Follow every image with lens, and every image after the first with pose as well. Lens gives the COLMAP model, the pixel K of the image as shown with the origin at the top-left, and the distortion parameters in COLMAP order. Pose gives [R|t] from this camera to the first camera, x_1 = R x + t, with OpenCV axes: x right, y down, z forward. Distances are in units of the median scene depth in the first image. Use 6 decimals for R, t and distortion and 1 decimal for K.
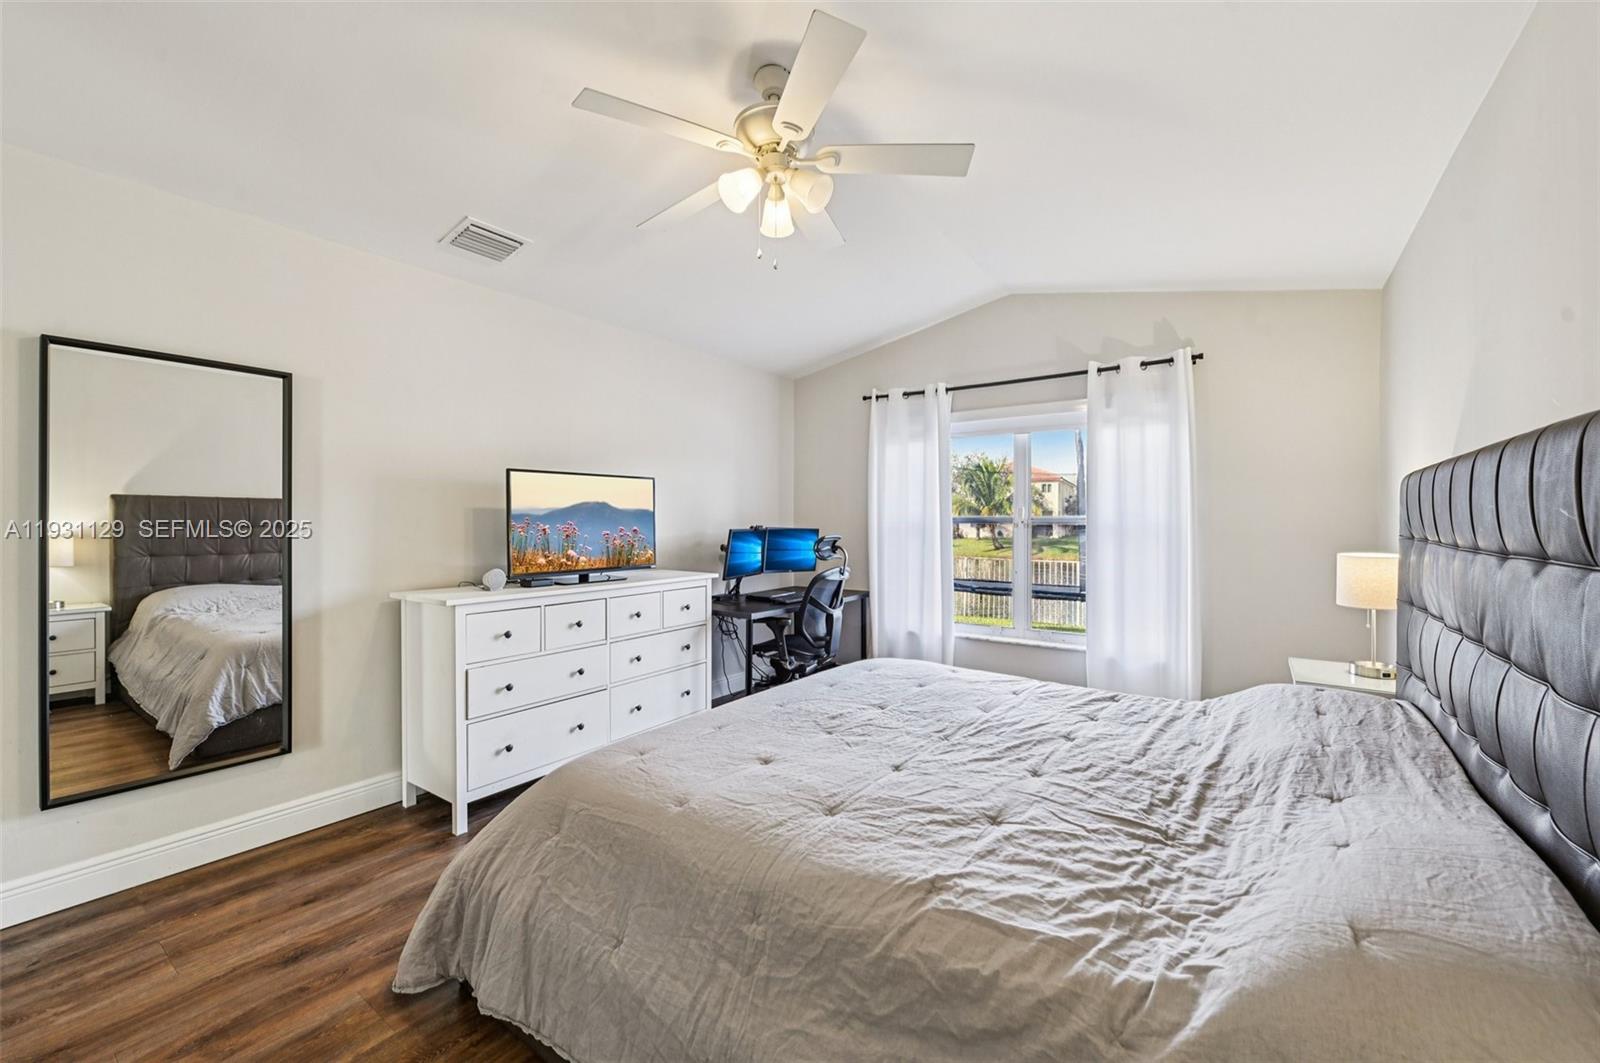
lens RADIAL K [[636.0, 0, 801.3], [0, 636.0, 551.9], [0, 0, 1]] dist [-0.010720, -0.000113]
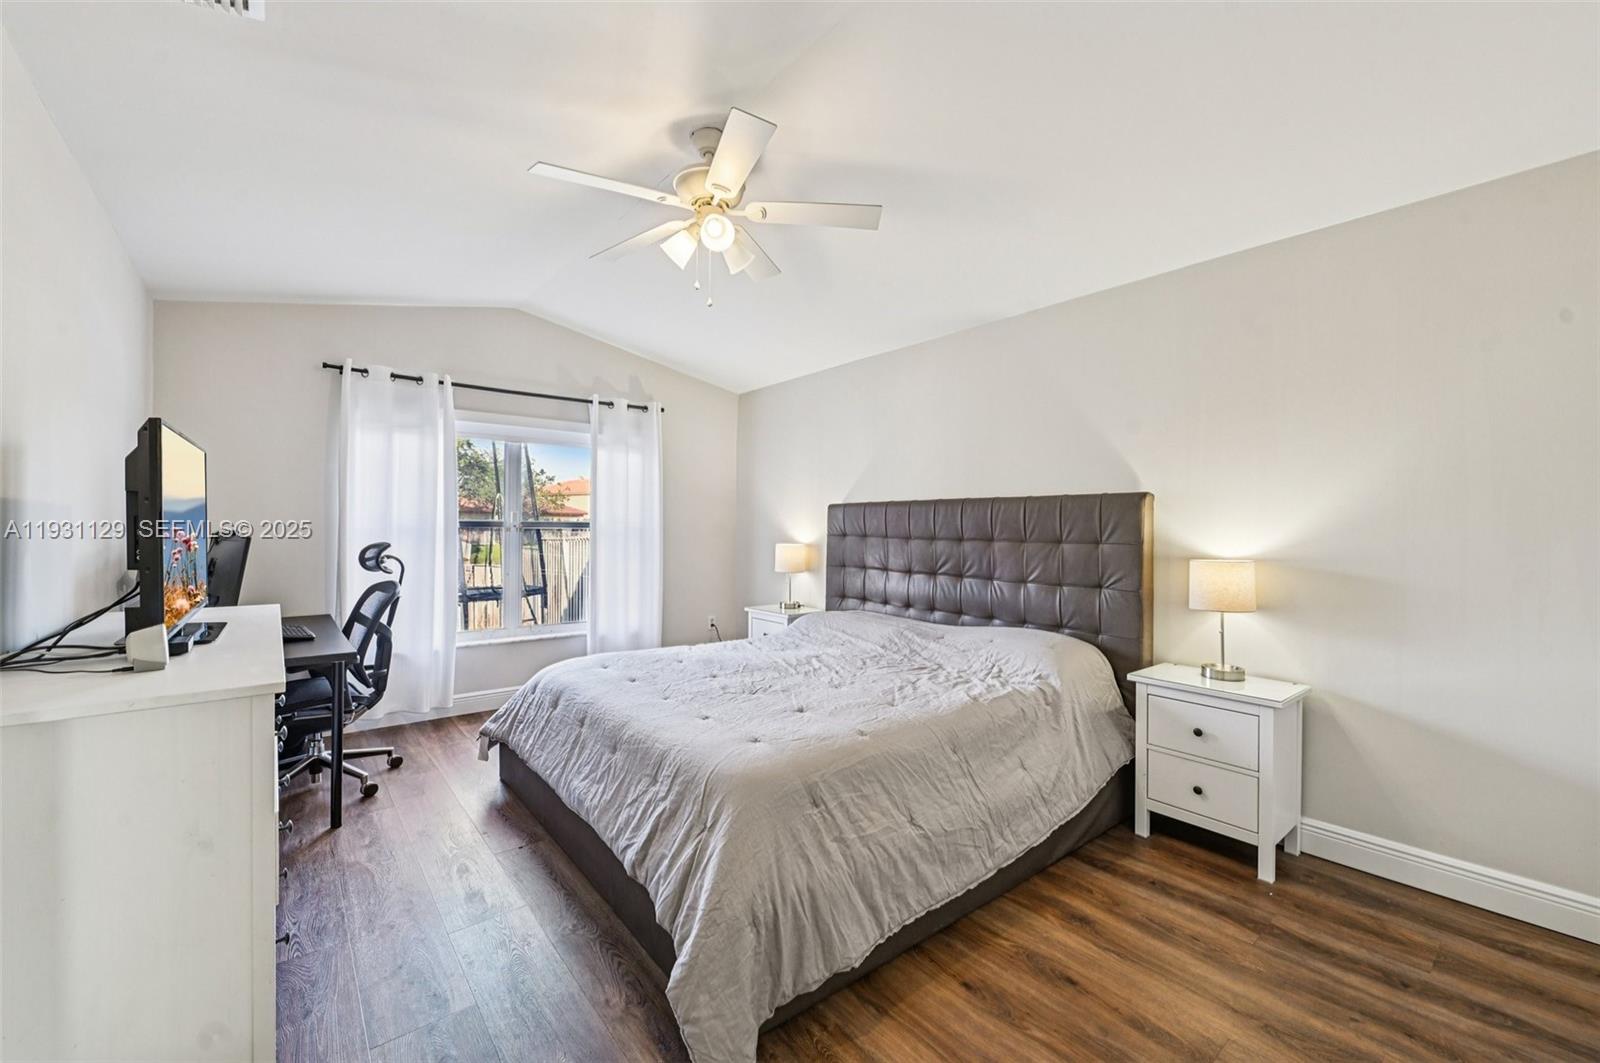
lens RADIAL K [[629.5, 0, 801.8], [0, 629.5, 558.2], [0, 0, 1]] dist [-0.012533, -0.000111]
pose [[0.266719, -0.046181, 0.962667, -1.068087], [0.038770, 0.998557, 0.037161, -0.027348], [-0.962994, 0.027411, 0.268125, 0.529510]]
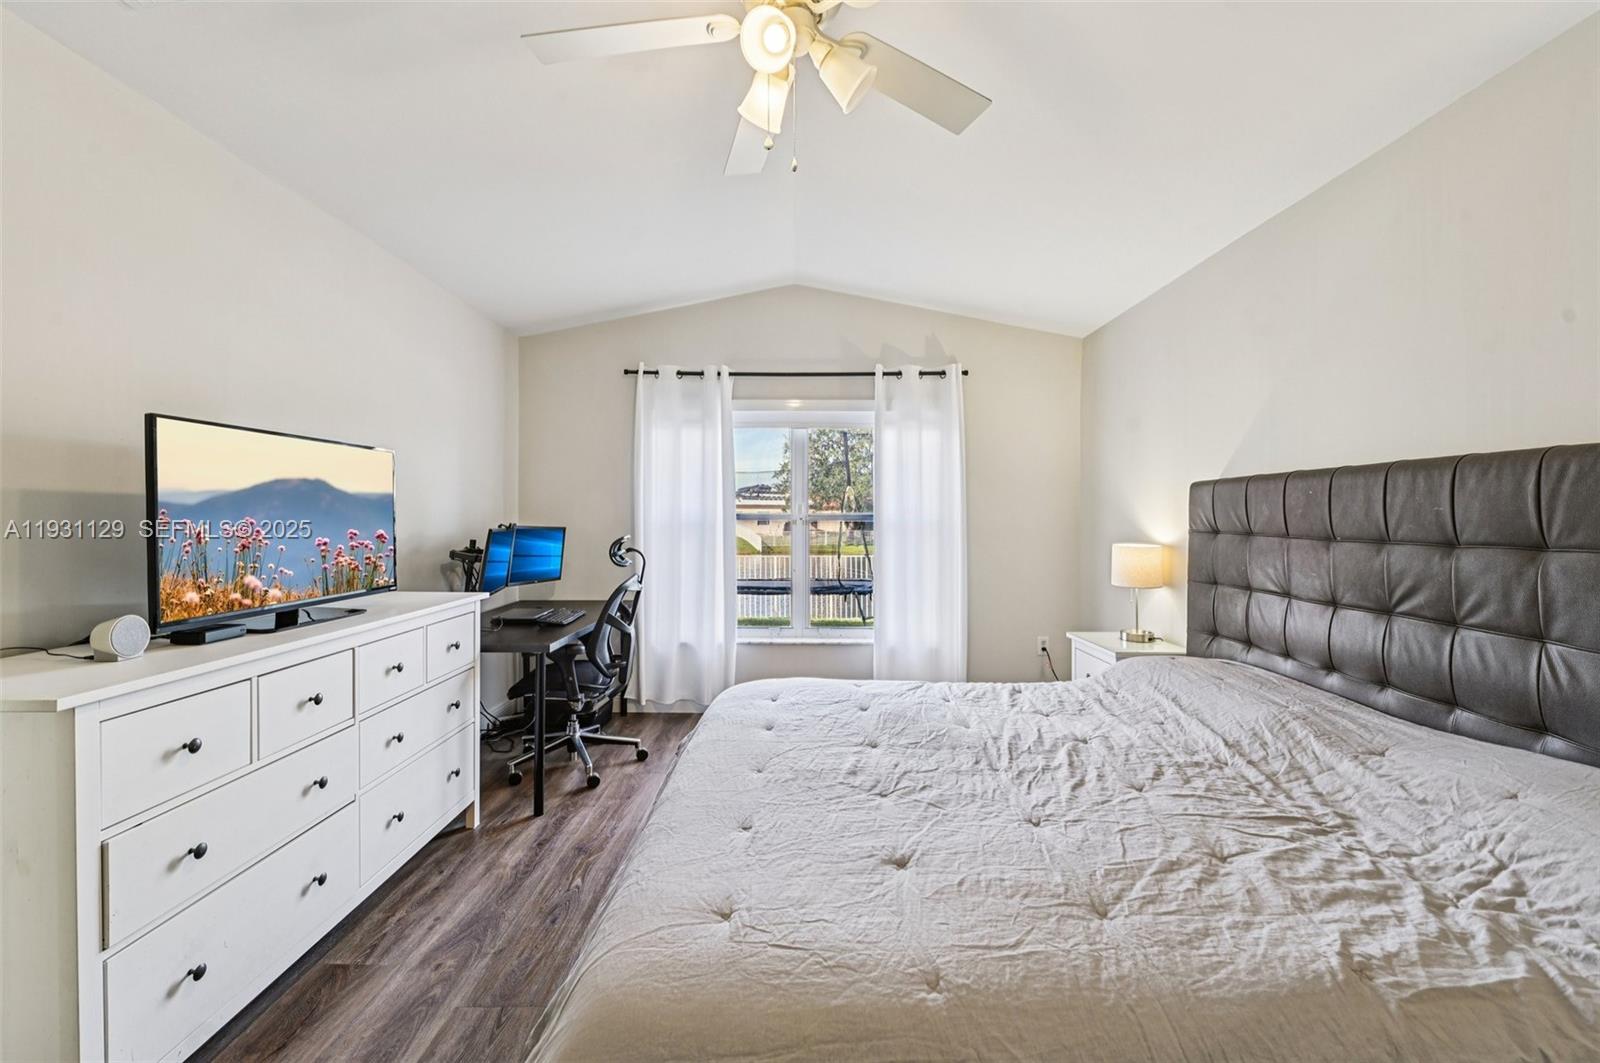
lens RADIAL K [[638.0, 0, 796.7], [0, 638.0, 536.3], [0, 0, 1]] dist [-0.009165, -0.000237]
pose [[0.816630, -0.015412, 0.576956, -0.451897], [0.025557, 0.999628, -0.009471, -0.021533], [-0.576596, 0.022480, 0.816720, 0.401421]]
